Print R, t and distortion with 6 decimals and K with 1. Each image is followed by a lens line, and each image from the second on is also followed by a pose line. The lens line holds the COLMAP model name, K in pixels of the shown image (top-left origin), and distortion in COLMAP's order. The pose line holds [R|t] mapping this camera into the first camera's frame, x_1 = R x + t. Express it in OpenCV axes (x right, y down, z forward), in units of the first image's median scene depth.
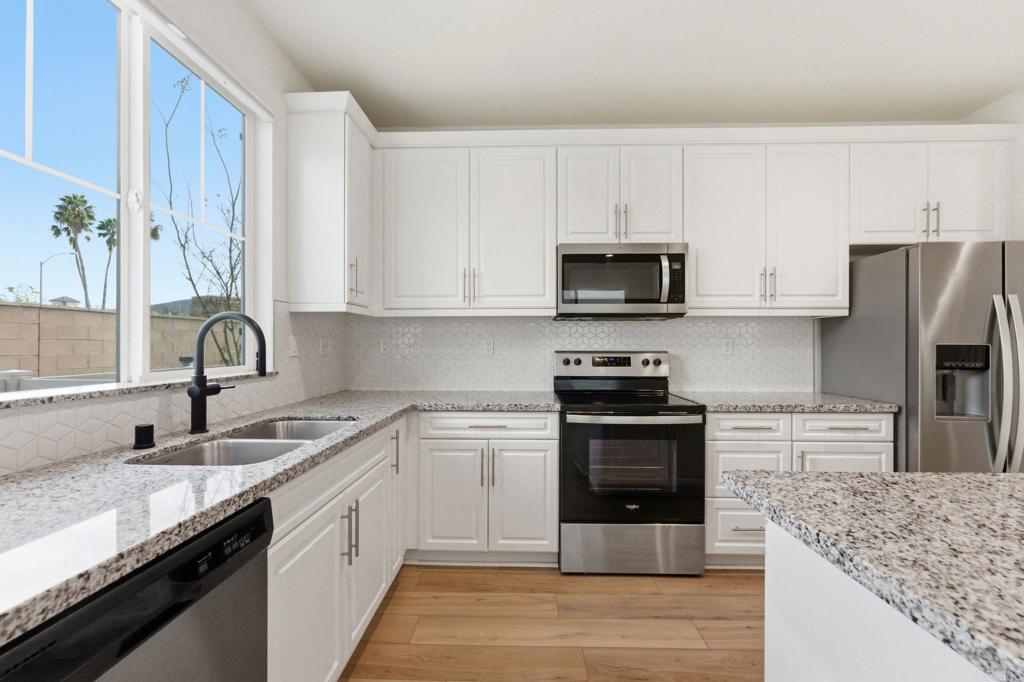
lens RADIAL K [[411.6, 0, 512.0], [0, 411.6, 341.0], [0, 0, 1]] dist [-0.001250, -0.000138]
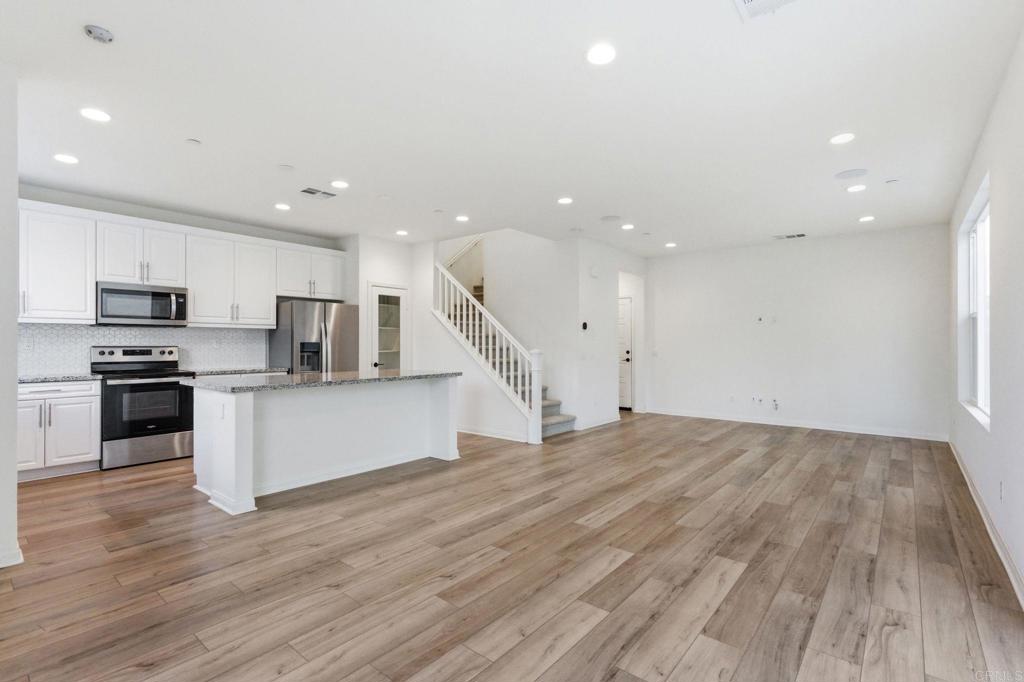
lens RADIAL K [[476.0, 0, 510.9], [0, 476.0, 345.4], [0, 0, 1]] dist [-0.000461, -0.000054]
pose [[0.620188, -0.001816, 0.784451, -0.361384], [-0.007735, 0.999935, 0.008431, -0.006503], [-0.784415, -0.011296, 0.620133, -1.502416]]
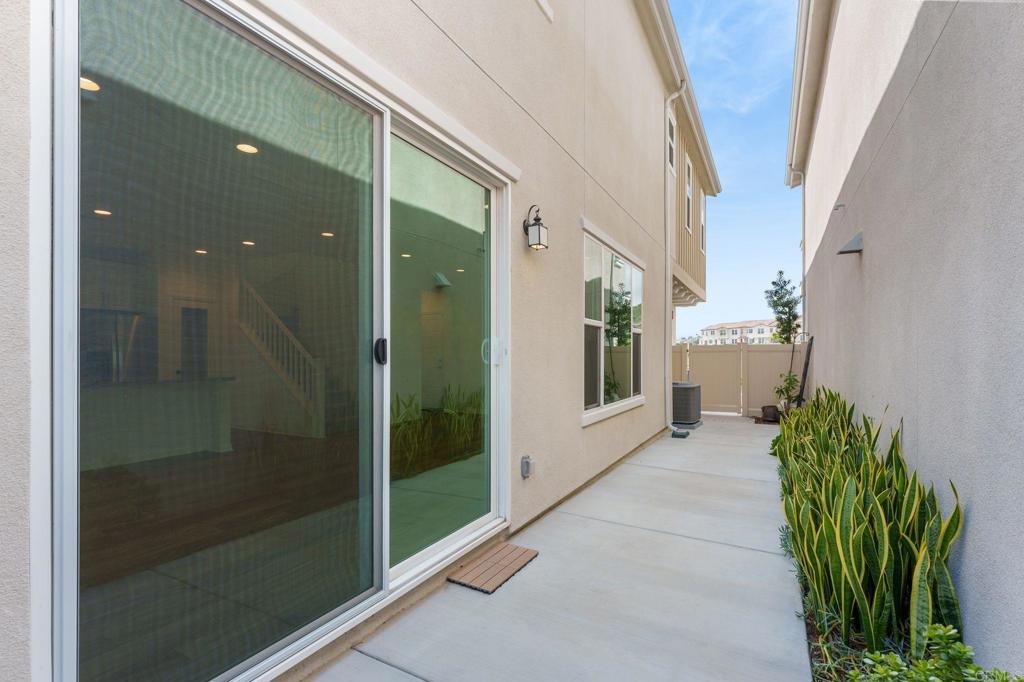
lens RADIAL K [[476.0, 0, 510.9], [0, 476.0, 345.4], [0, 0, 1]] dist [-0.000461, -0.000054]
pose [[0.460698, 0.016100, 0.887411, -0.378203], [-0.011090, 0.999862, -0.012382, -0.016502], [-0.887487, -0.004137, 0.460813, -2.441002]]
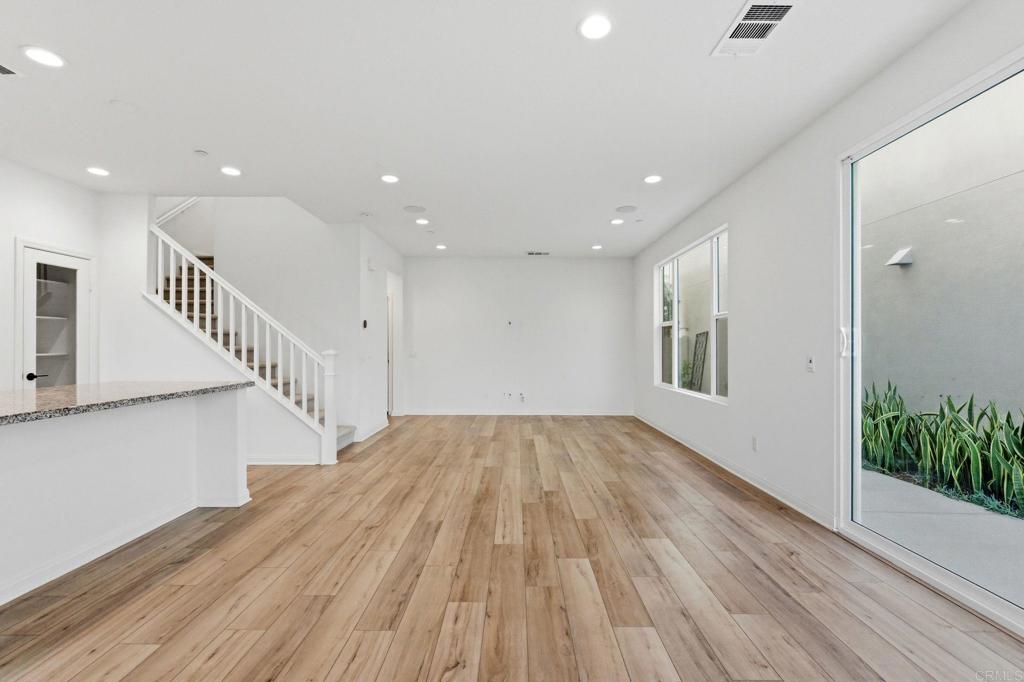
lens RADIAL K [[465.2, 0, 513.8], [0, 465.2, 346.3], [0, 0, 1]] dist [-0.001946, -0.000196]
pose [[-0.019838, 0.001302, 0.999802, -0.357985], [-0.010668, 0.999942, -0.001514, 0.011679], [-0.999746, -0.010695, -0.019823, -0.840382]]
